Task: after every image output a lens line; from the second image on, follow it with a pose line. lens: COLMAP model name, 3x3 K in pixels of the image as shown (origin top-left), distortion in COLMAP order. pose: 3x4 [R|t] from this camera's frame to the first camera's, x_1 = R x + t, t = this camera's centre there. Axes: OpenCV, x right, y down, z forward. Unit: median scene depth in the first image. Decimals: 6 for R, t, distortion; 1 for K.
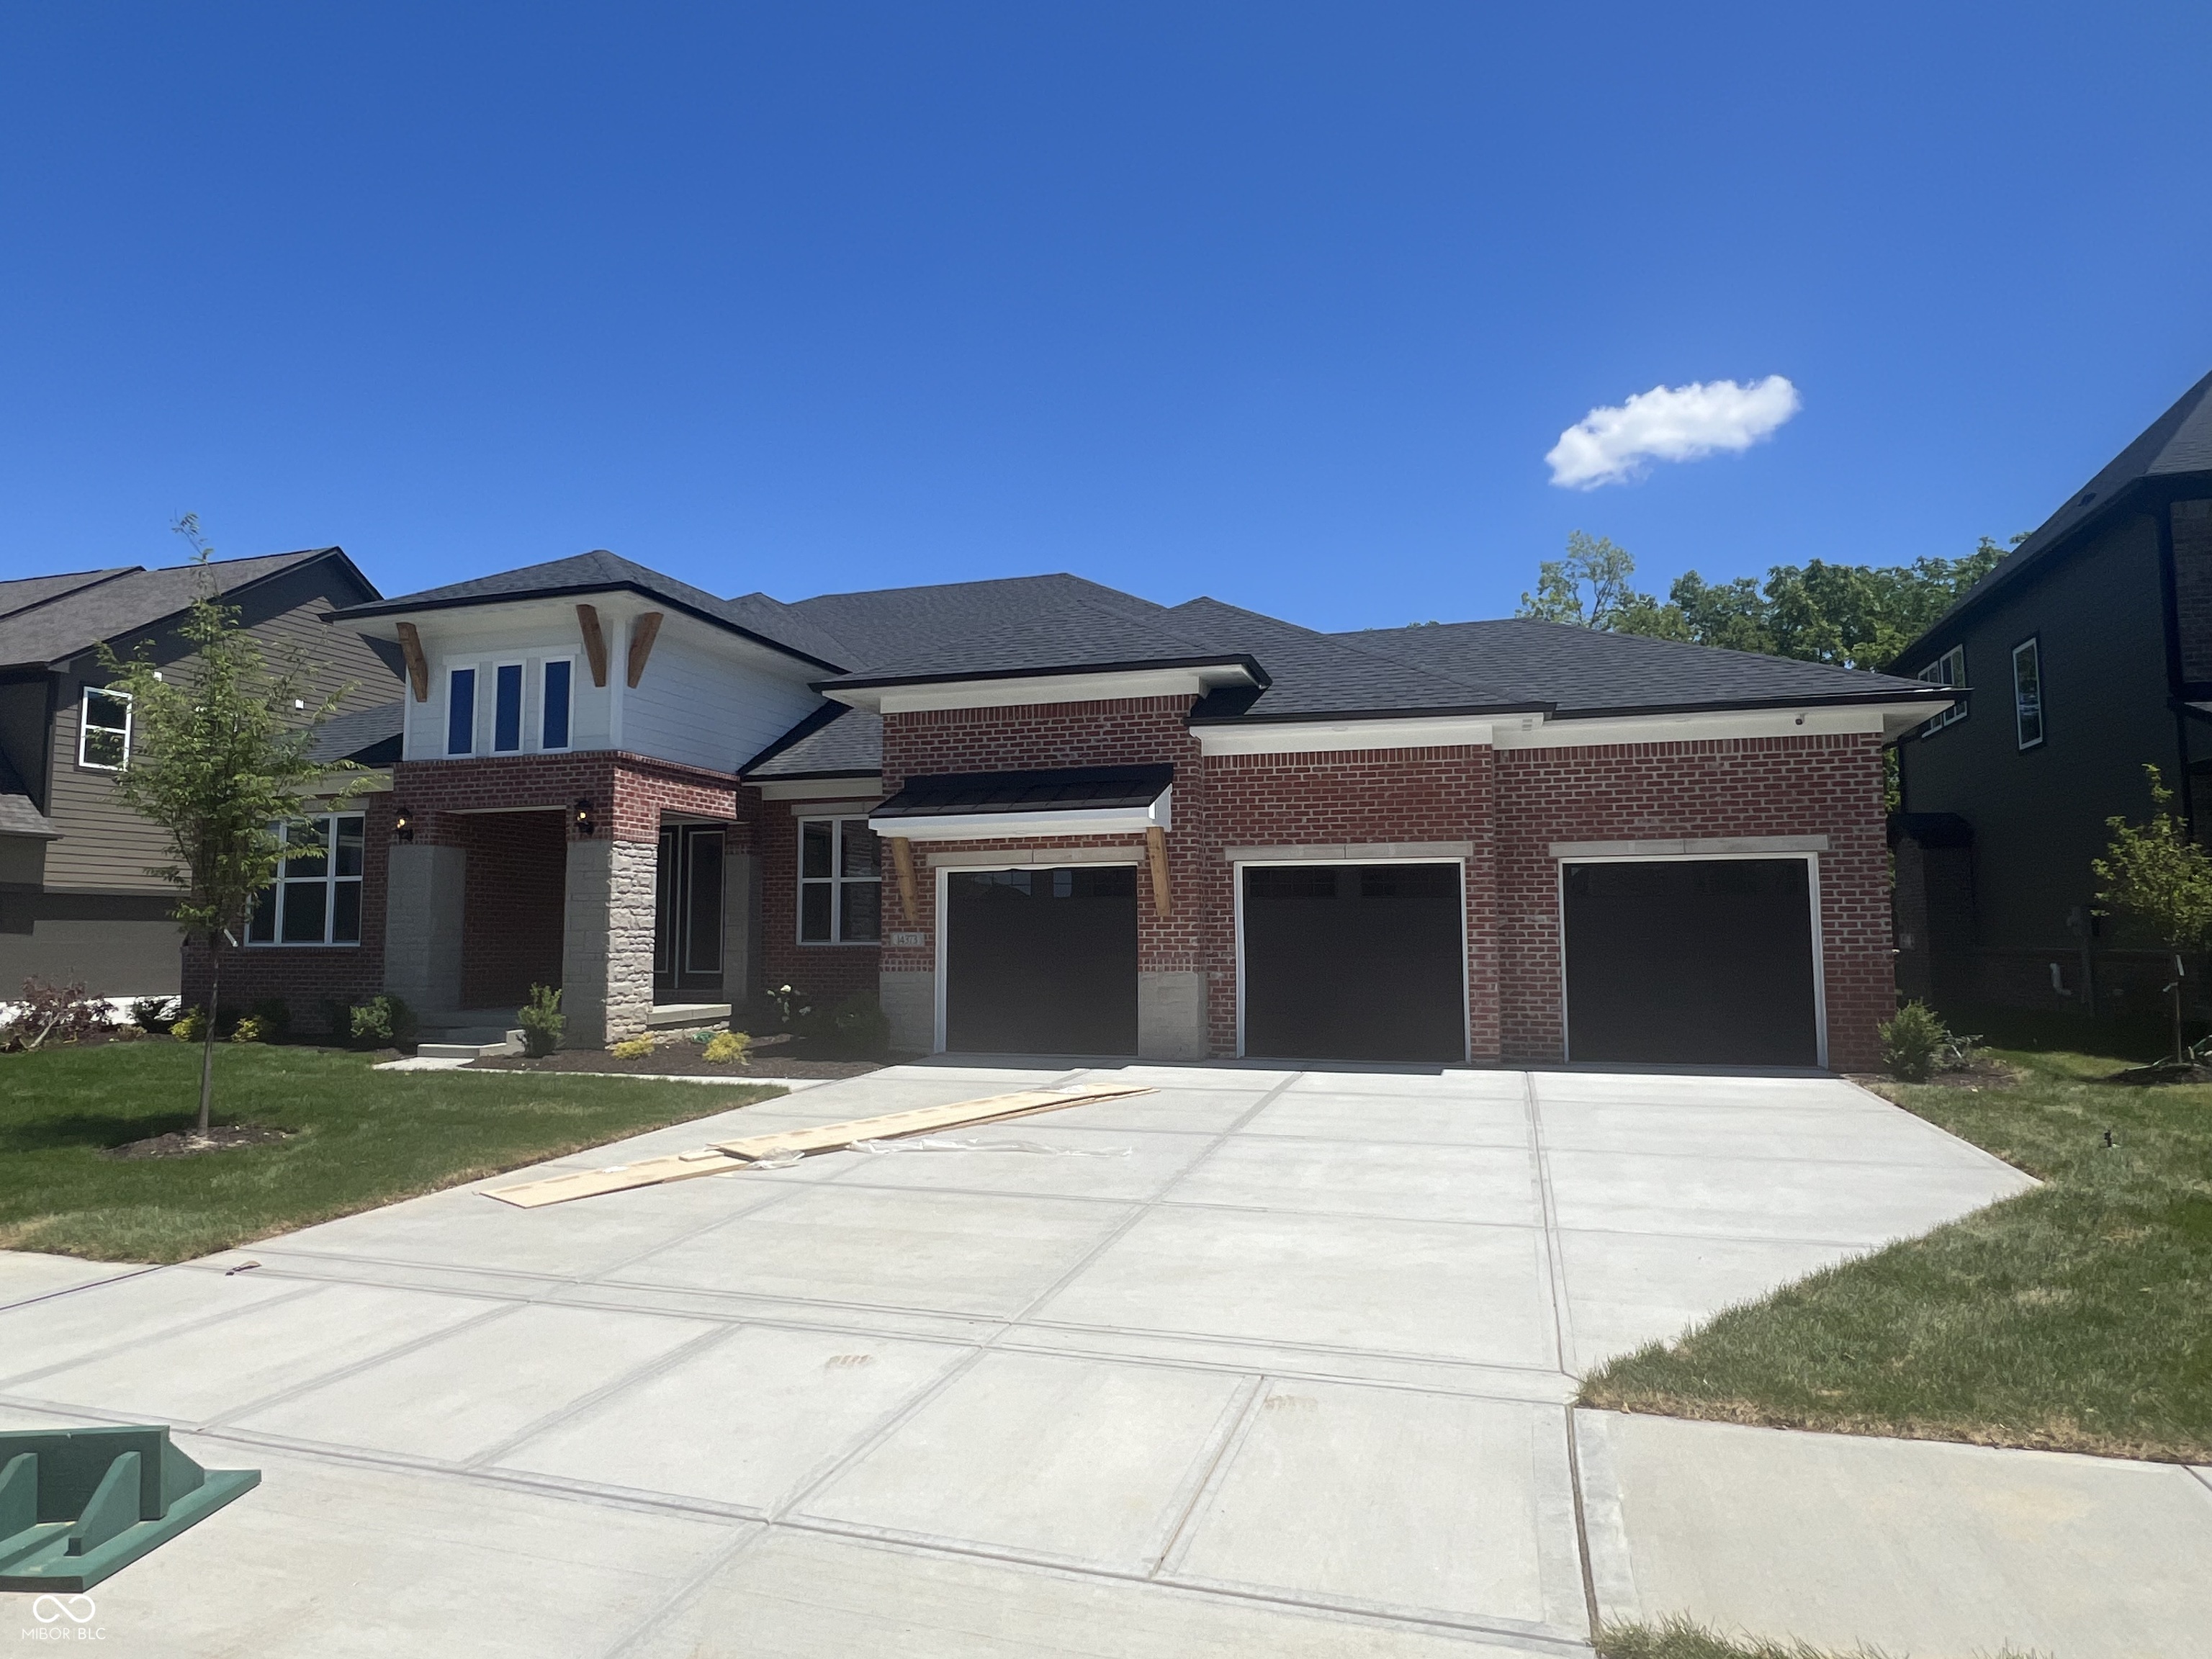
lens RADIAL K [[1281.6, 0, 1109.5], [0, 1281.6, 832.8], [0, 0, 1]] dist [-0.002600, -0.001279]
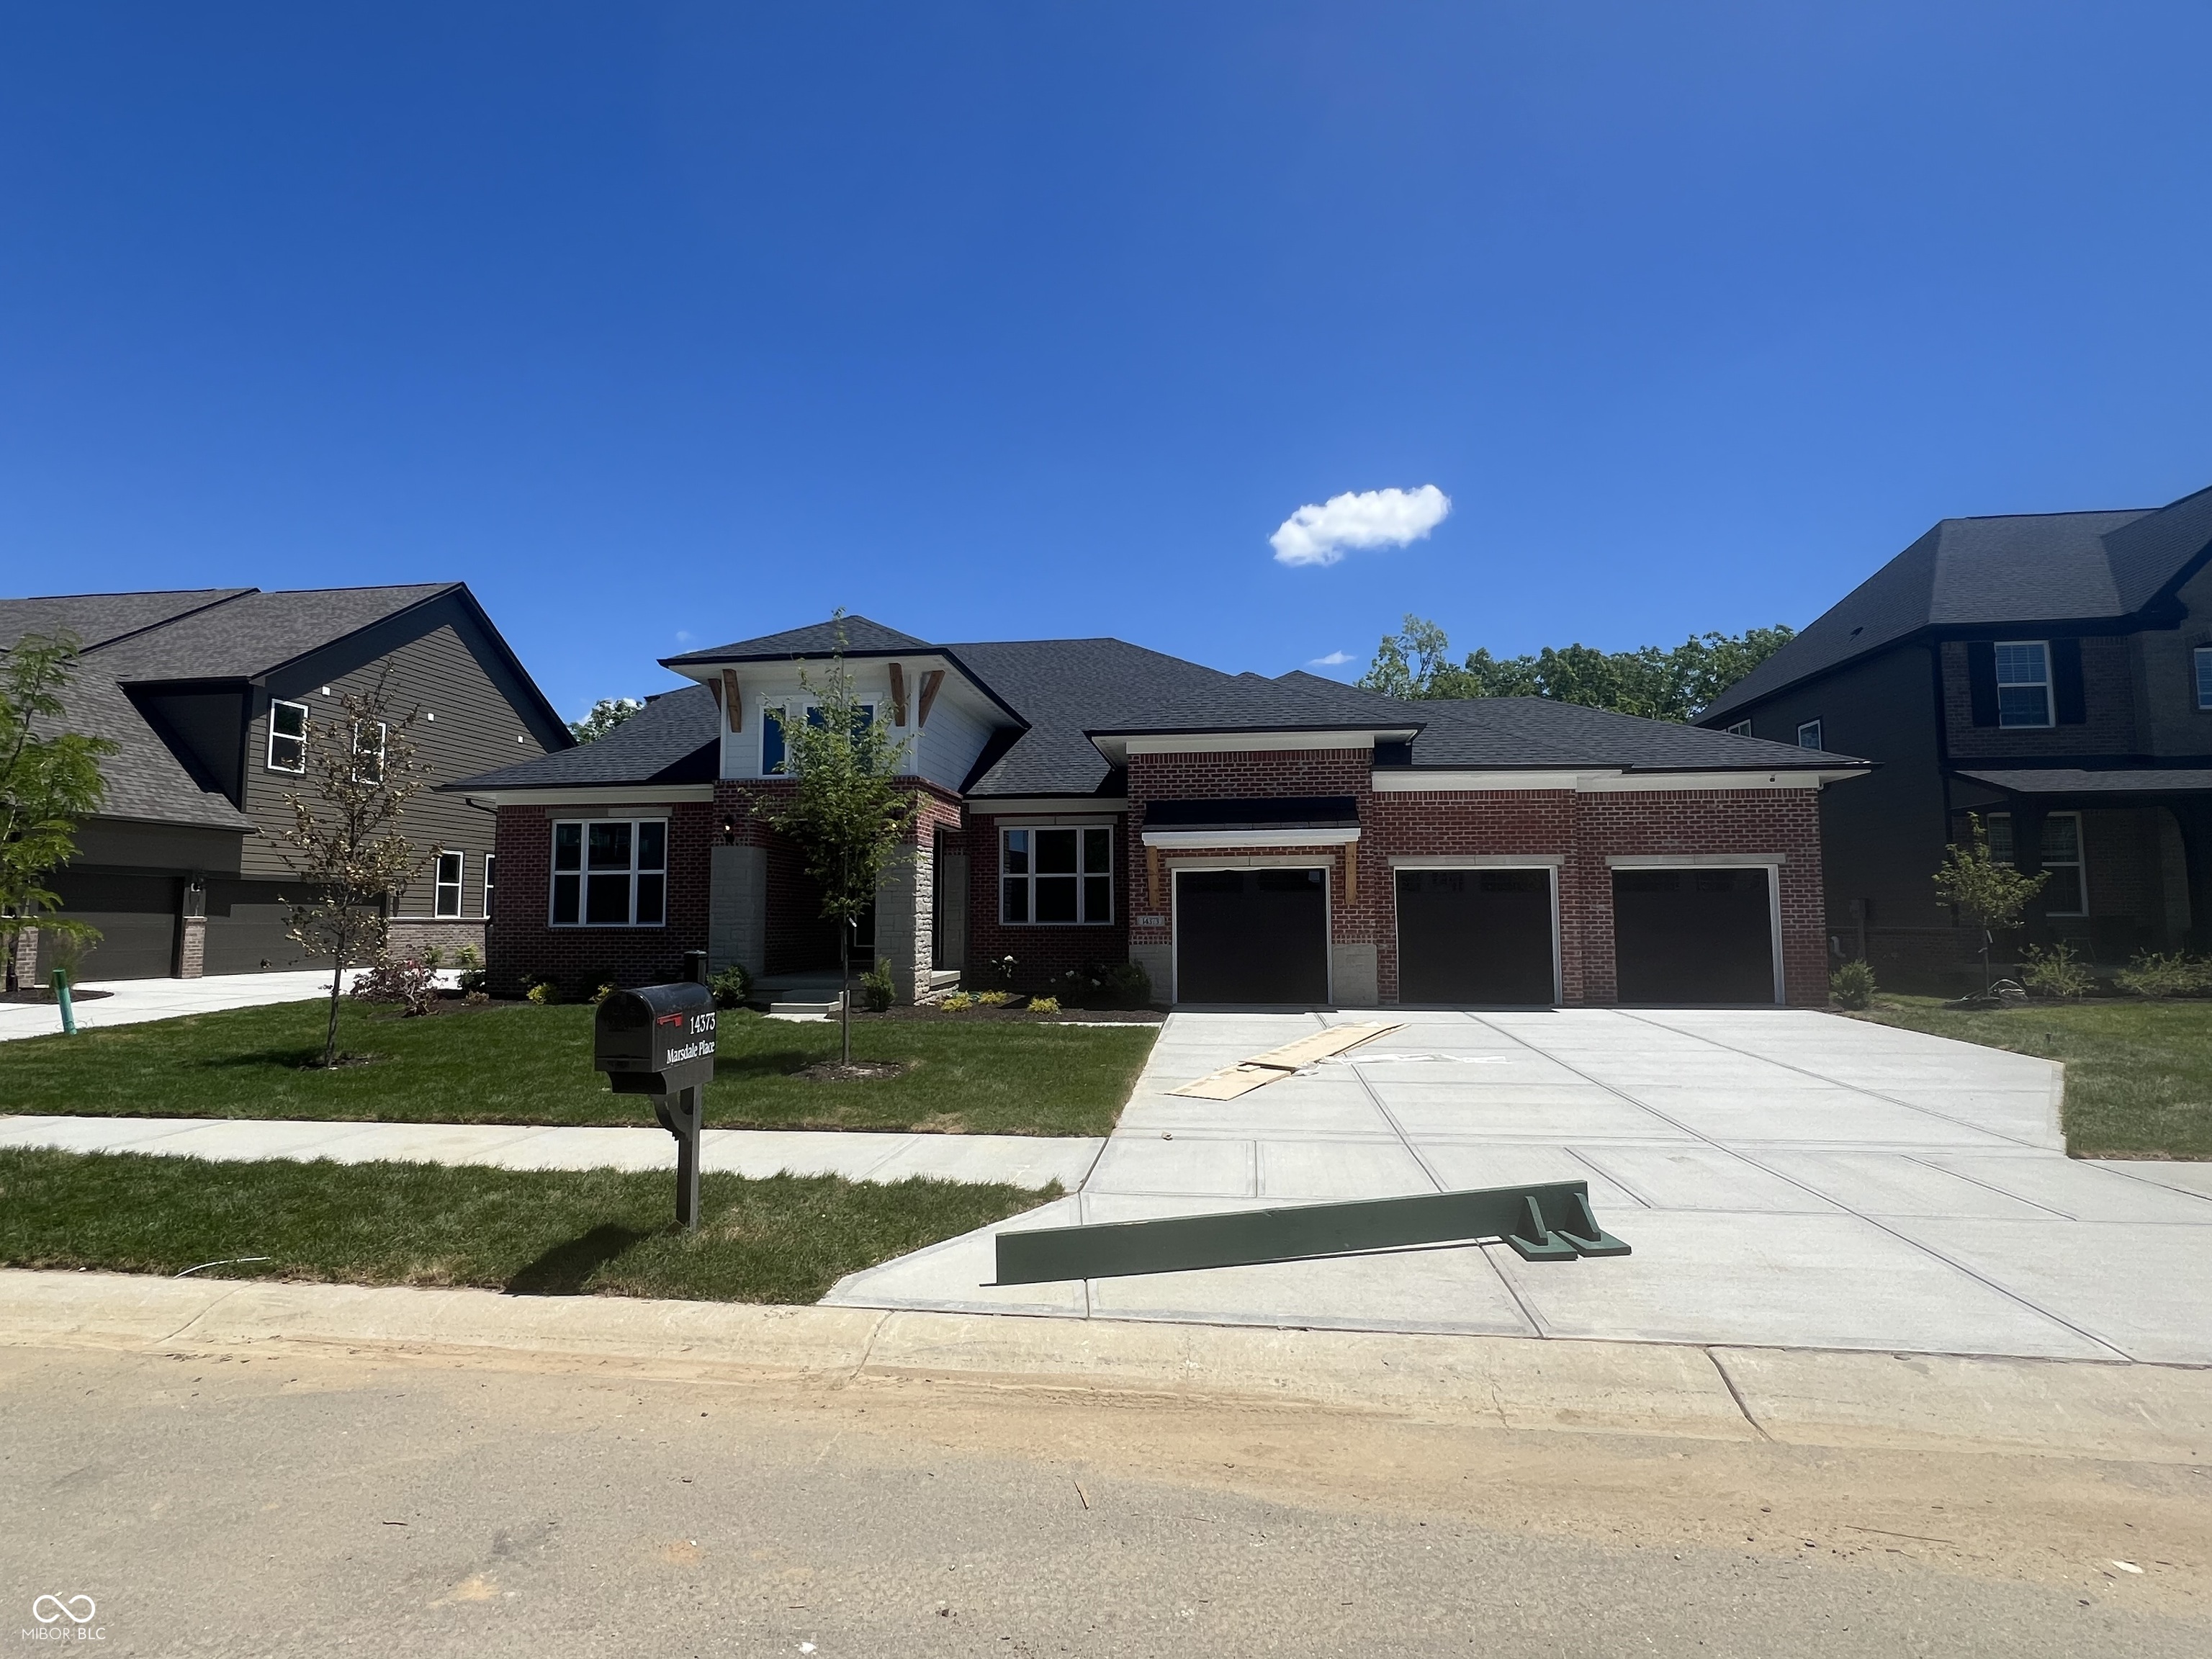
lens RADIAL K [[1035.7, 0, 1102.4], [0, 1035.7, 833.2], [0, 0, 1]] dist [-0.003280, -0.000247]
pose [[0.984372, 0.012491, 0.175658, -0.365249], [-0.013570, 0.999896, 0.004941, -0.013539], [-0.175578, -0.007248, 0.984439, -0.065847]]
